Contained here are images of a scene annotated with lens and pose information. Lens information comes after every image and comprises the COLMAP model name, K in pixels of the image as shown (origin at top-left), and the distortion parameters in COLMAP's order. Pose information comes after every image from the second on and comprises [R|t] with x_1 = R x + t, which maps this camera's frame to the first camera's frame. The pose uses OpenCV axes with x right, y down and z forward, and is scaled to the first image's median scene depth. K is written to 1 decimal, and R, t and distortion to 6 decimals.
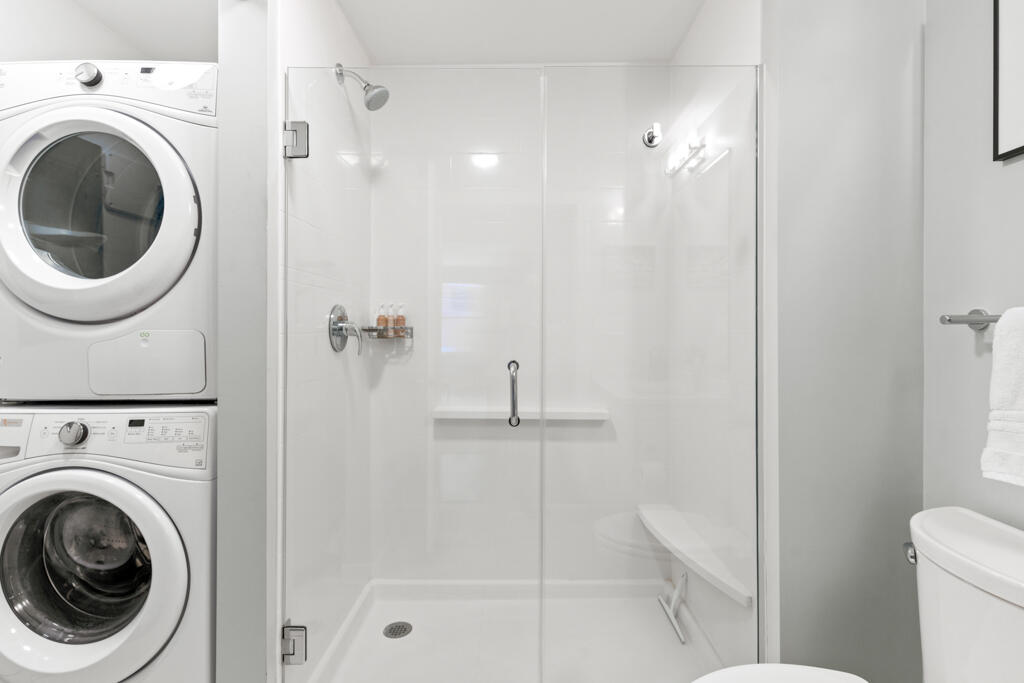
lens RADIAL K [[490.0, 0, 512.9], [0, 490.0, 332.4], [0, 0, 1]] dist [0.003286, 0.001514]
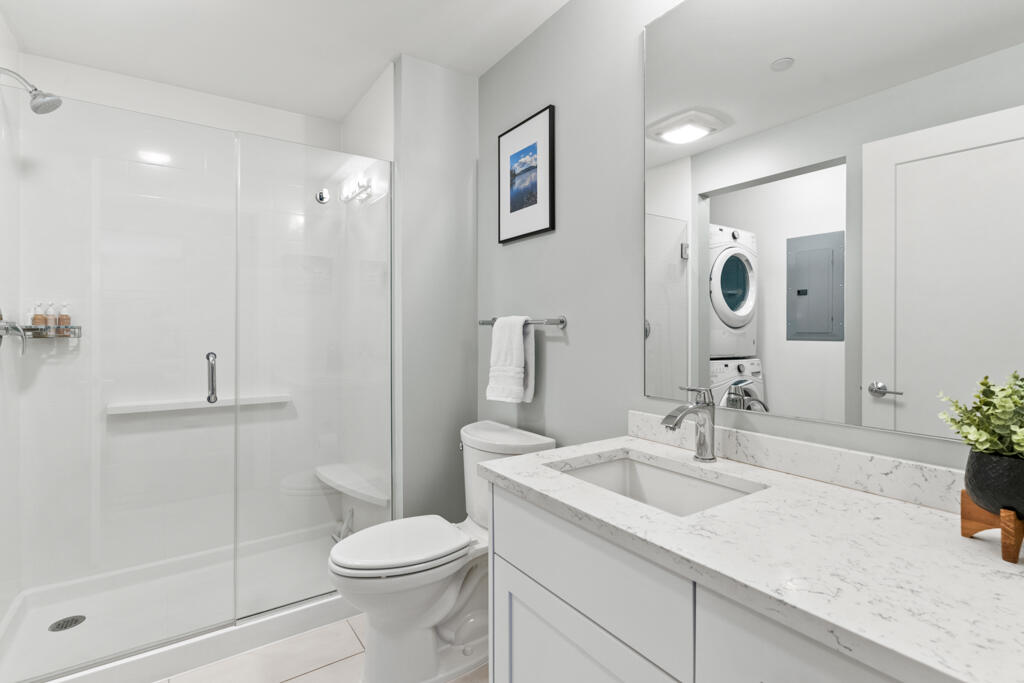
lens RADIAL K [[490.0, 0, 510.3], [0, 490.0, 328.9], [0, 0, 1]] dist [0.003286, 0.001514]
pose [[0.815807, 0.000186, 0.578324, -0.068522], [0.005502, 0.999952, -0.008084, 0.007137], [-0.578298, 0.009777, 0.815767, -0.337132]]
